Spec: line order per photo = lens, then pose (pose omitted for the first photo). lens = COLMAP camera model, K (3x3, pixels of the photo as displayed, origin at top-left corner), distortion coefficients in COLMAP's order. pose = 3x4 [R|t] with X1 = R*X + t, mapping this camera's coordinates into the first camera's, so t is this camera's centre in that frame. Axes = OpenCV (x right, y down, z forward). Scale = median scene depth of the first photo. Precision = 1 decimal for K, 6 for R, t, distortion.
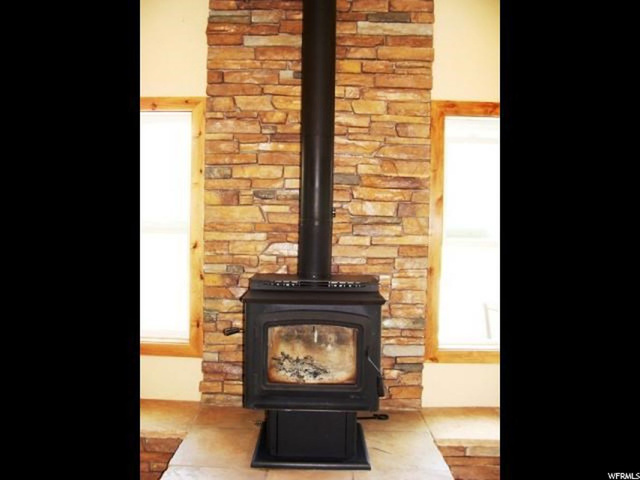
lens RADIAL K [[754.1, 0, 319.4], [0, 754.1, 237.6], [0, 0, 1]] dist [-0.164845, 0.000000]
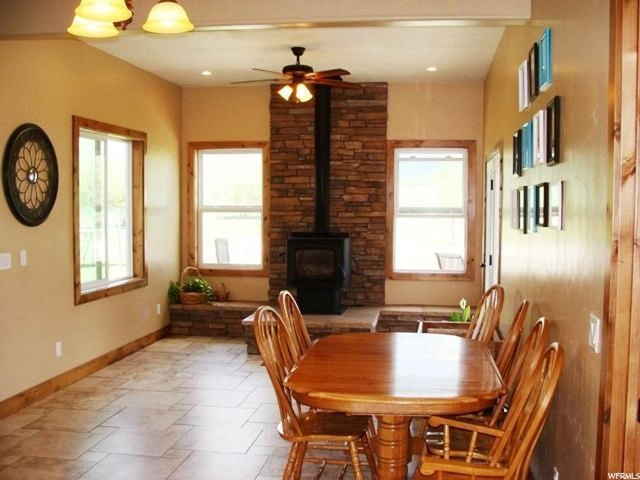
lens RADIAL K [[754.1, 0, 320.7], [0, 754.1, 241.2], [0, 0, 1]] dist [-0.164845, 0.000000]
pose [[0.991764, -0.007367, -0.127867, 0.225099], [0.007929, 0.999961, 0.003890, 0.063623], [0.127833, -0.004872, 0.991784, -0.912552]]
